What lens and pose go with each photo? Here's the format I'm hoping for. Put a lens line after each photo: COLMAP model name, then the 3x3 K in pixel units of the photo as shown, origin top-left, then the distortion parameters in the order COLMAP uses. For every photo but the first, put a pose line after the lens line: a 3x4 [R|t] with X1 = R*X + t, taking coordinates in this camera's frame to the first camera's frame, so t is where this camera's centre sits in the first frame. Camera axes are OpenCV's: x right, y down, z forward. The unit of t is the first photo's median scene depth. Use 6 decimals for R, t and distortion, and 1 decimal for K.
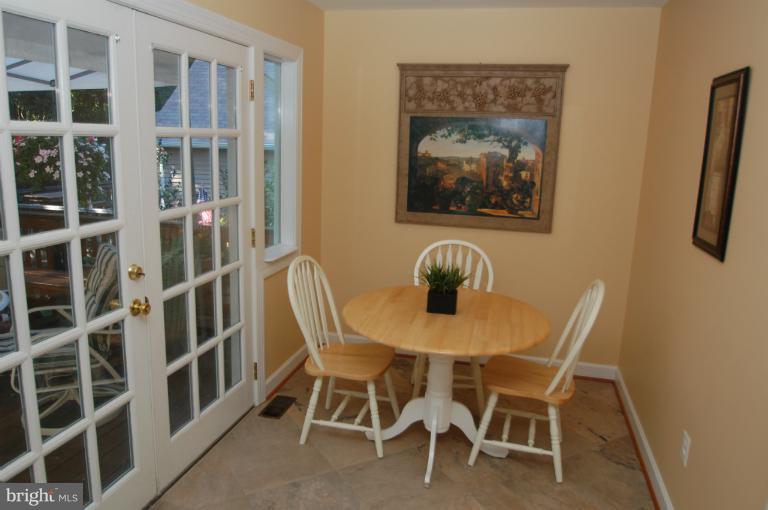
lens RADIAL K [[575.8, 0, 384.0], [0, 575.8, 255.0], [0, 0, 1]] dist [-0.024691, 0.000544]
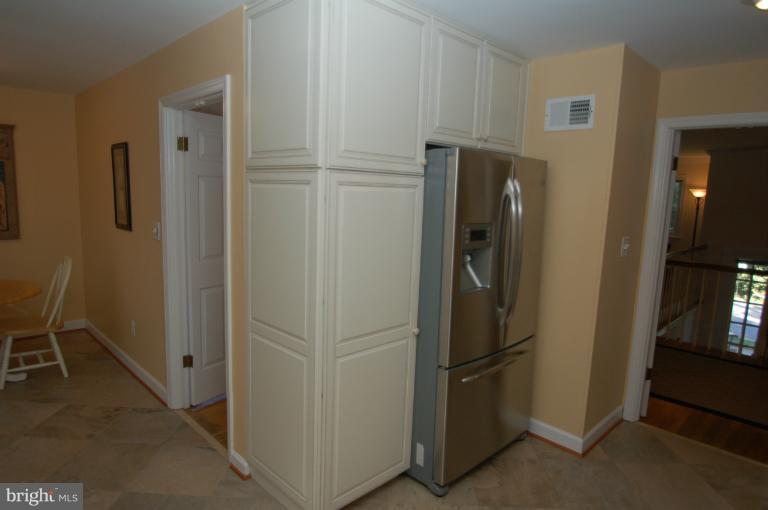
lens RADIAL K [[452.6, 0, 384.0], [0, 452.6, 255.0], [0, 0, 1]] dist [-0.038744, -0.000249]
pose [[0.510079, -0.139810, 0.848689, -0.269420], [0.157294, 0.985224, 0.067766, 0.100734], [-0.845623, 0.098927, 0.524533, -0.505381]]
